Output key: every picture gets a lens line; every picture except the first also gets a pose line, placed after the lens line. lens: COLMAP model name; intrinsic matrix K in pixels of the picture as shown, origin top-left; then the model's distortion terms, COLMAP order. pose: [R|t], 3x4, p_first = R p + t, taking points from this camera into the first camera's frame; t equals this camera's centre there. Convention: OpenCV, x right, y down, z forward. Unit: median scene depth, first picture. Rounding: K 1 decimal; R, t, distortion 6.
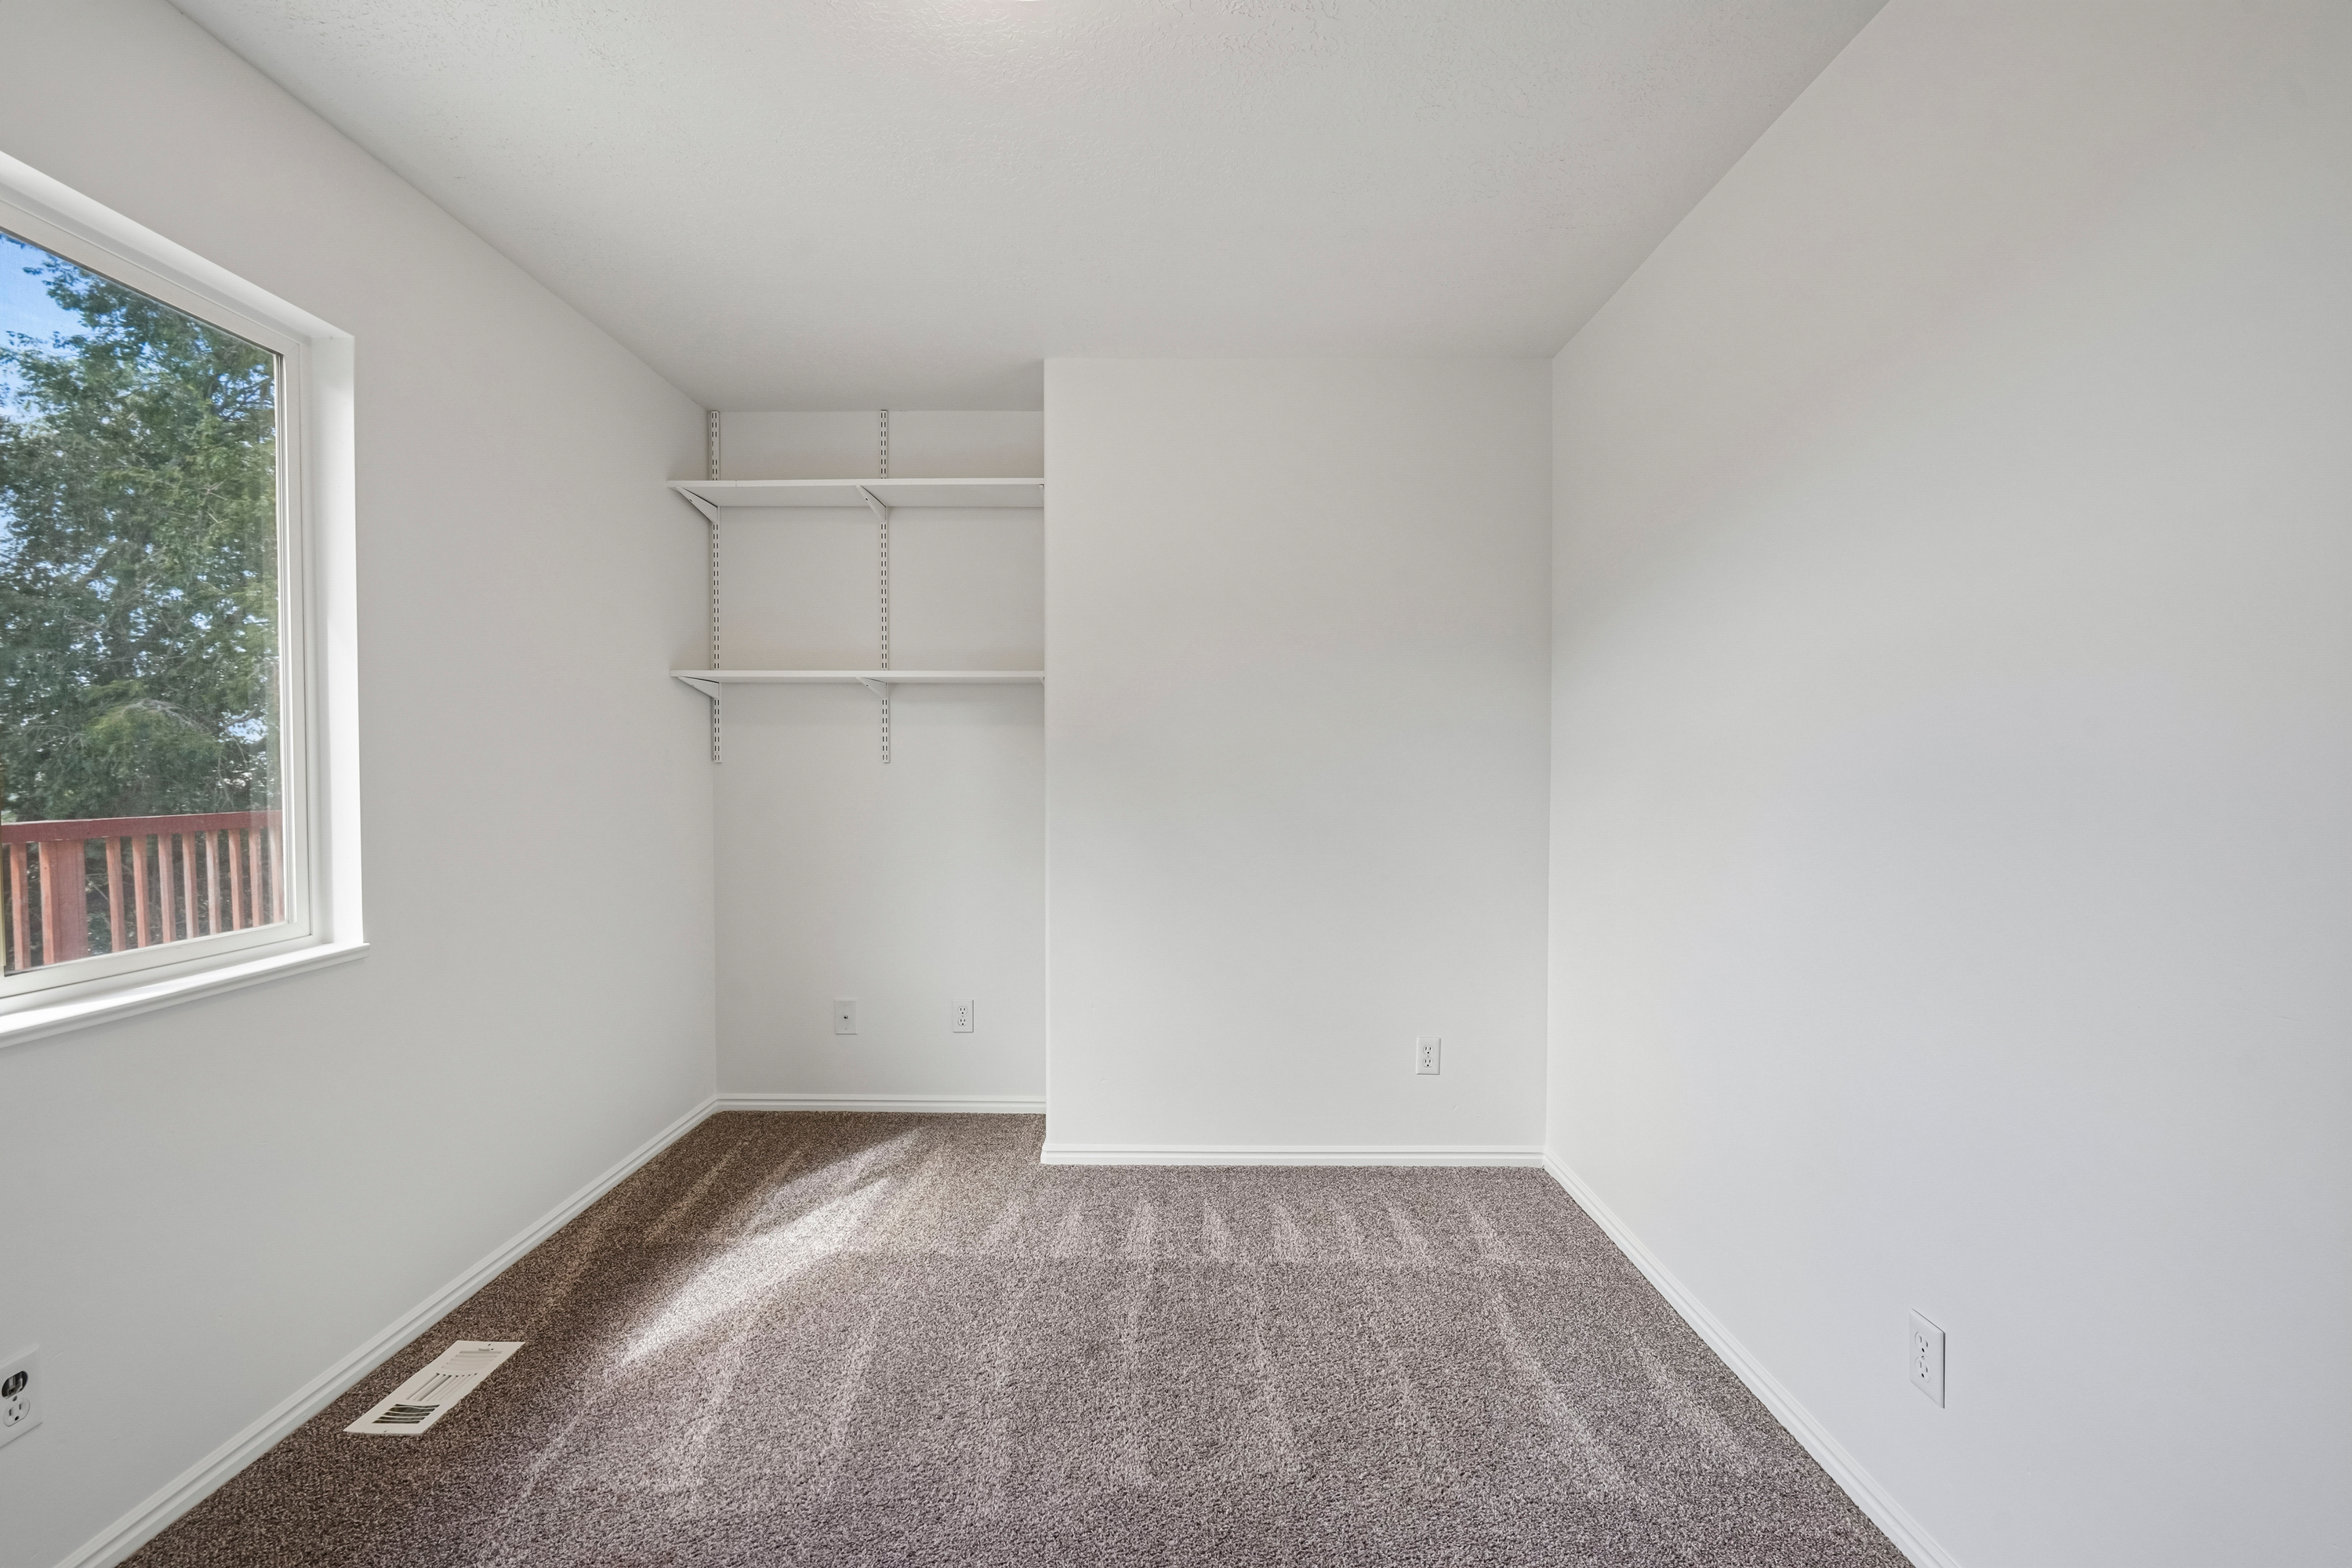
lens RADIAL K [[1066.7, 0, 1176.0], [0, 1066.7, 784.0], [0, 0, 1]] dist [-0.009614, 0.004442]
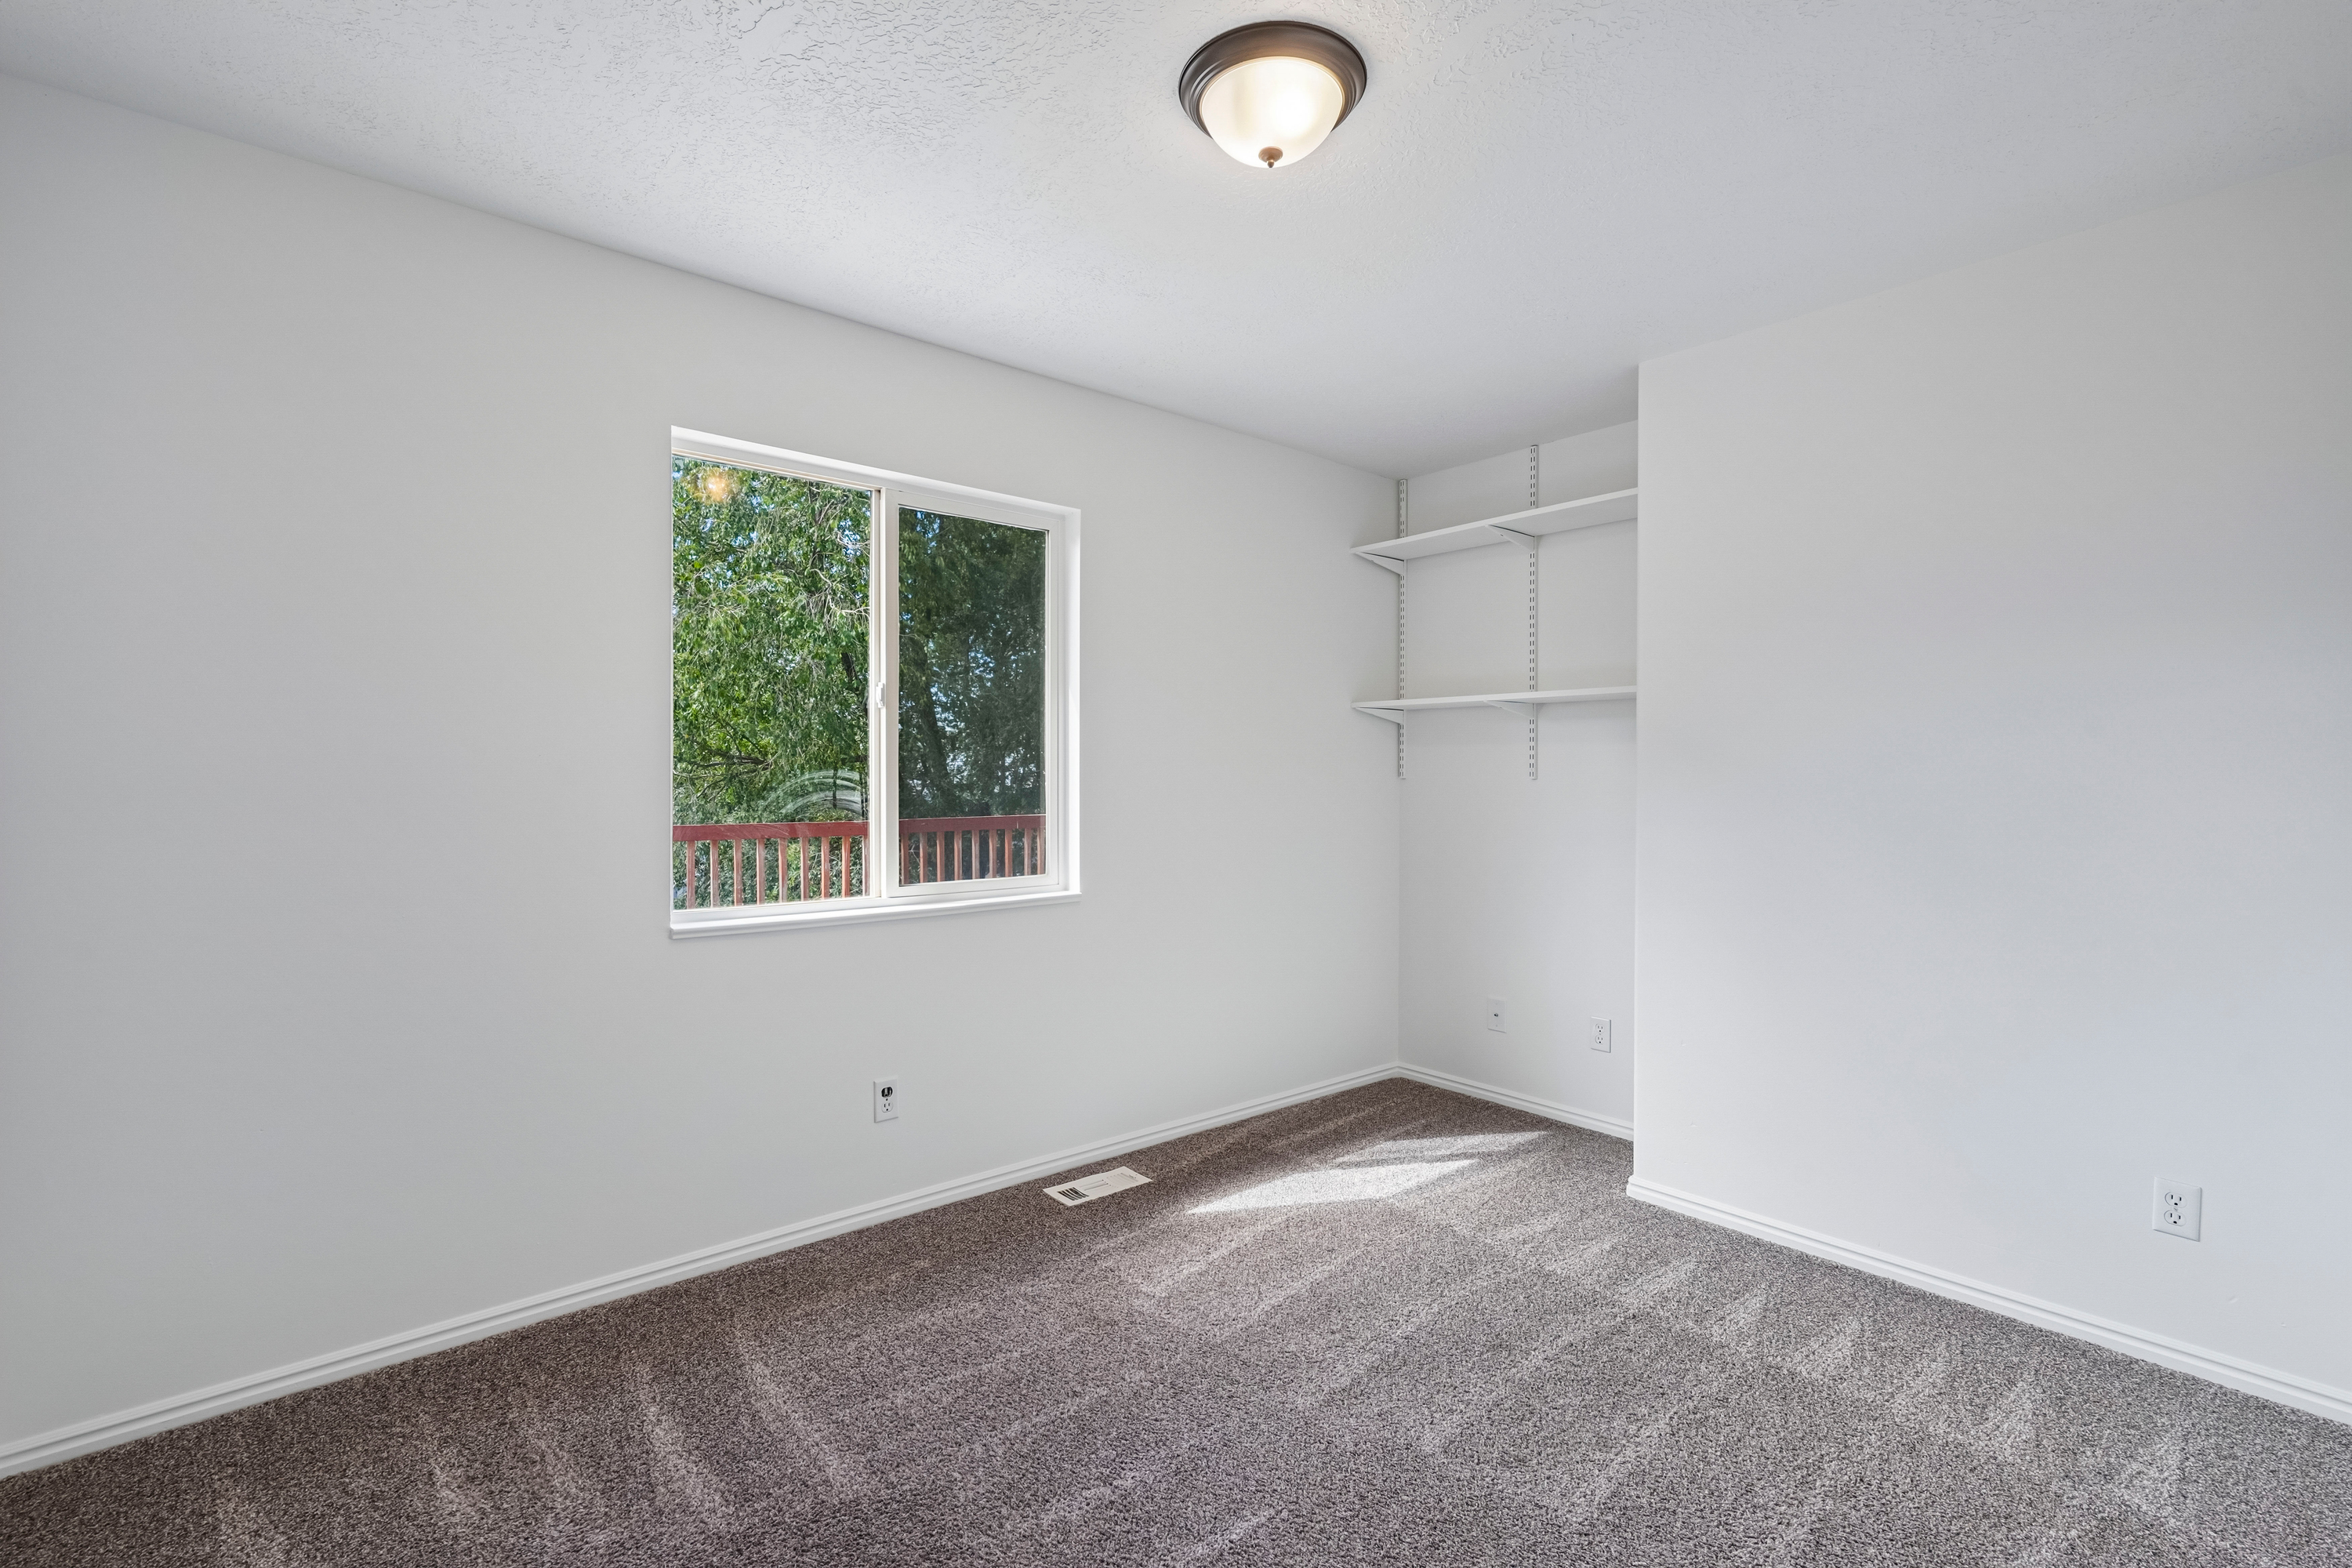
lens RADIAL K [[1040.1, 0, 1122.5], [0, 1040.1, 779.2], [0, 0, 1]] dist [0.000074, 0.000485]
pose [[0.637697, 0.004441, -0.770274, 0.319552], [-0.016347, 0.999836, -0.007769, -0.006441], [0.770114, 0.017546, 0.637665, 0.039801]]
